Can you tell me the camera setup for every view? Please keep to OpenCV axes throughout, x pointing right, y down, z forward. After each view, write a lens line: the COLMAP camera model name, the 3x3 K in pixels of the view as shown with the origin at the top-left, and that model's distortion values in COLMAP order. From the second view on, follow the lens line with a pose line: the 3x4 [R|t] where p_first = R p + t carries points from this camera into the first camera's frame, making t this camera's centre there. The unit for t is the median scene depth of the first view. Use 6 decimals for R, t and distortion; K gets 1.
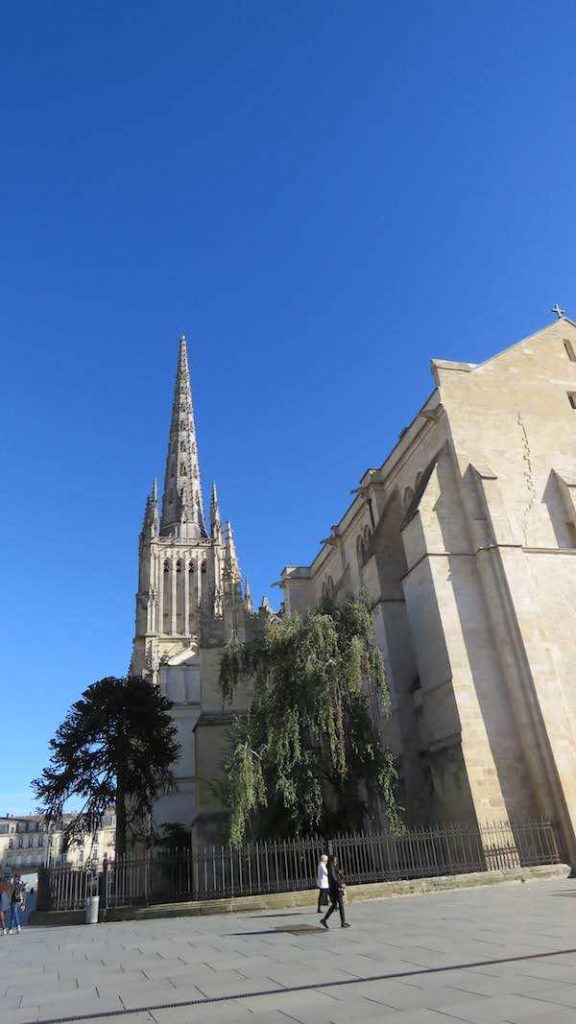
lens RADIAL K [[698.7, 0, 286.9], [0, 698.7, 516.1], [0, 0, 1]] dist [-0.003513, -0.001759]
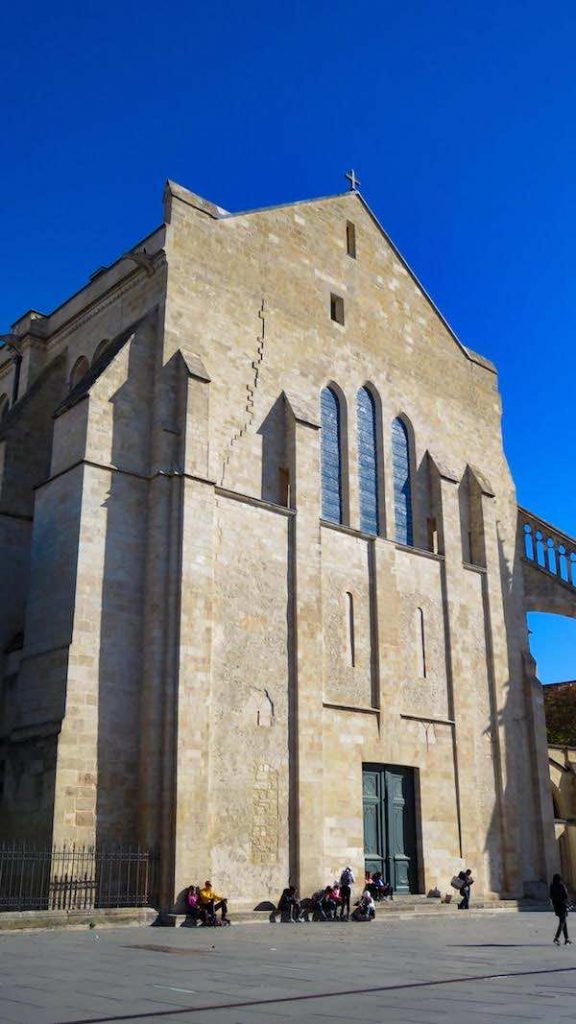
lens RADIAL K [[937.4, 0, 290.4], [0, 937.4, 512.0], [0, 0, 1]] dist [-0.009210, 0.000000]
pose [[0.882355, 0.229375, 0.410897, 0.018314], [-0.282553, 0.956484, 0.072814, -0.023462], [-0.376315, -0.180348, 0.908769, 0.104471]]
